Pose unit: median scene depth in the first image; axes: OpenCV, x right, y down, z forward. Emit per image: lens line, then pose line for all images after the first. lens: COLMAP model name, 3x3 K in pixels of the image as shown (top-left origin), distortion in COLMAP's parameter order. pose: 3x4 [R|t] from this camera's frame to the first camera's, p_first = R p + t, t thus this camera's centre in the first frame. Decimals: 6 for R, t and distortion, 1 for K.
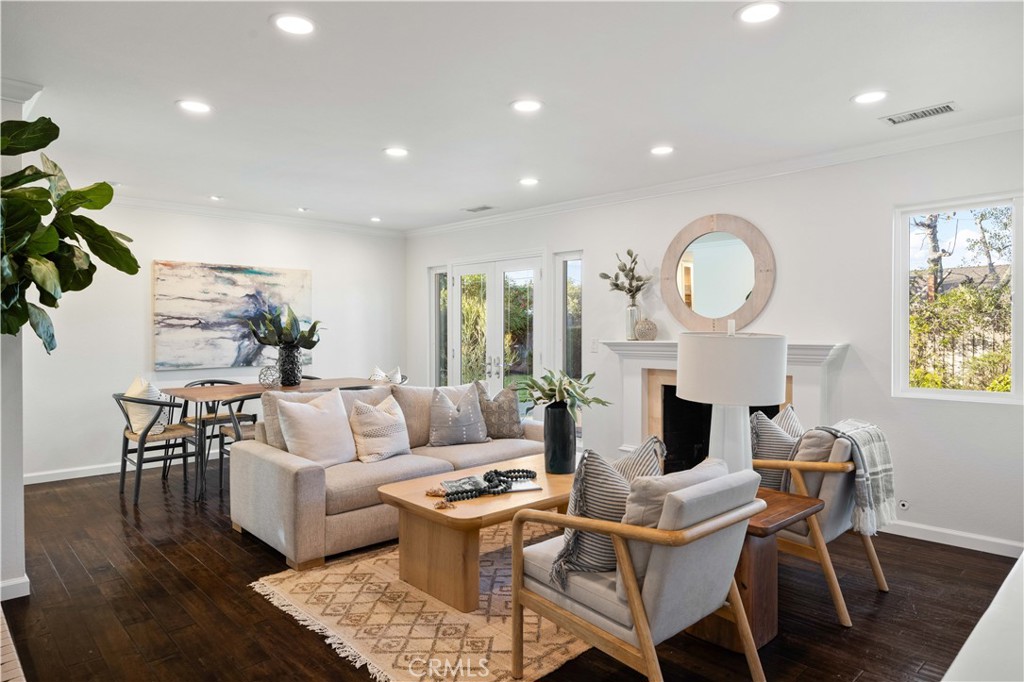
lens RADIAL K [[627.1, 0, 514.8], [0, 627.1, 330.8], [0, 0, 1]] dist [0.008859, -0.004329]
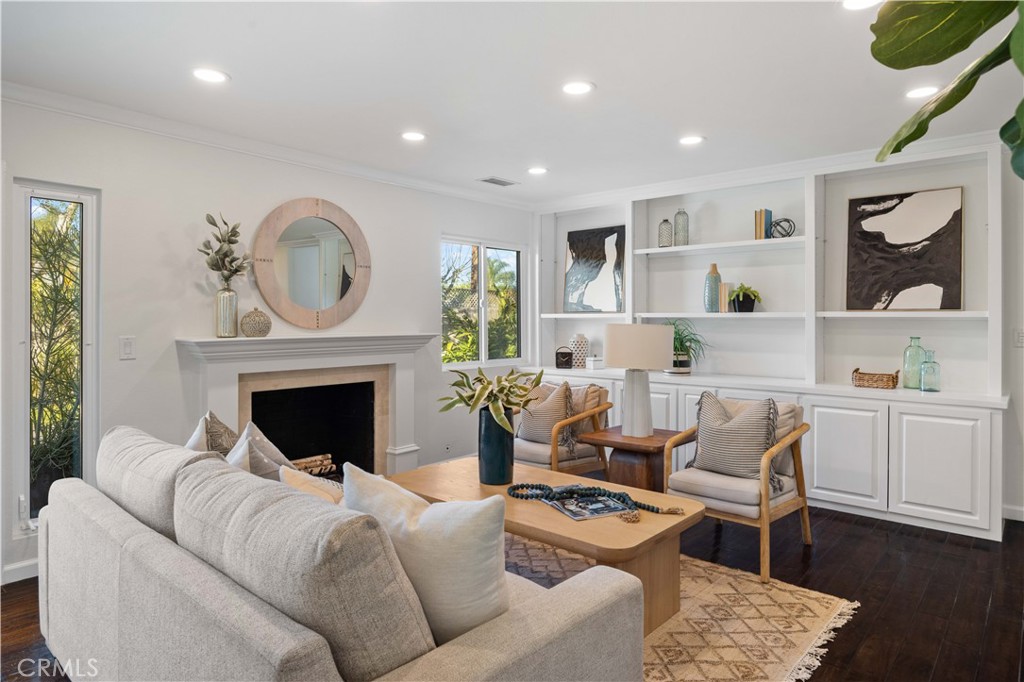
lens RADIAL K [[606.7, 0, 503.8], [0, 606.7, 317.6], [0, 0, 1]] dist [-0.000352, 0.000944]
pose [[-0.086660, 0.009033, 0.996197, -0.686877], [0.003574, 0.999955, -0.008757, -0.000616], [-0.996232, 0.002801, -0.086688, 0.924462]]
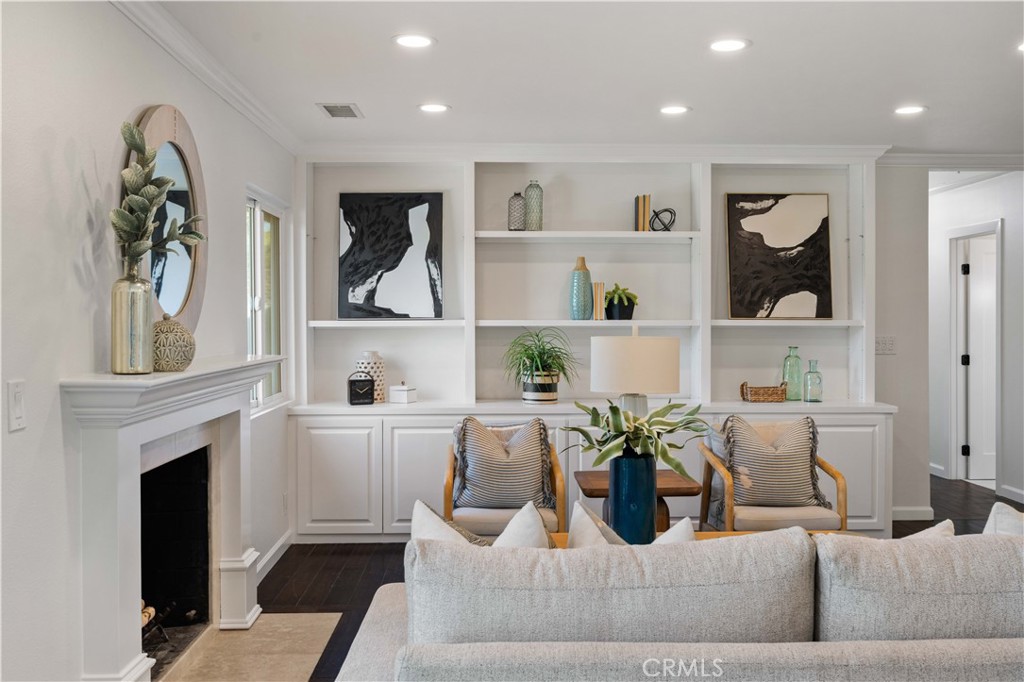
lens RADIAL K [[952.1, 0, 509.6], [0, 952.1, 336.4], [0, 0, 1]] dist [0.017640, 0.000000]
pose [[-0.737525, -0.003521, 0.675311, -0.412972], [0.008332, 0.999863, 0.014313, -0.017448], [-0.675269, 0.016183, -0.737394, 1.629334]]
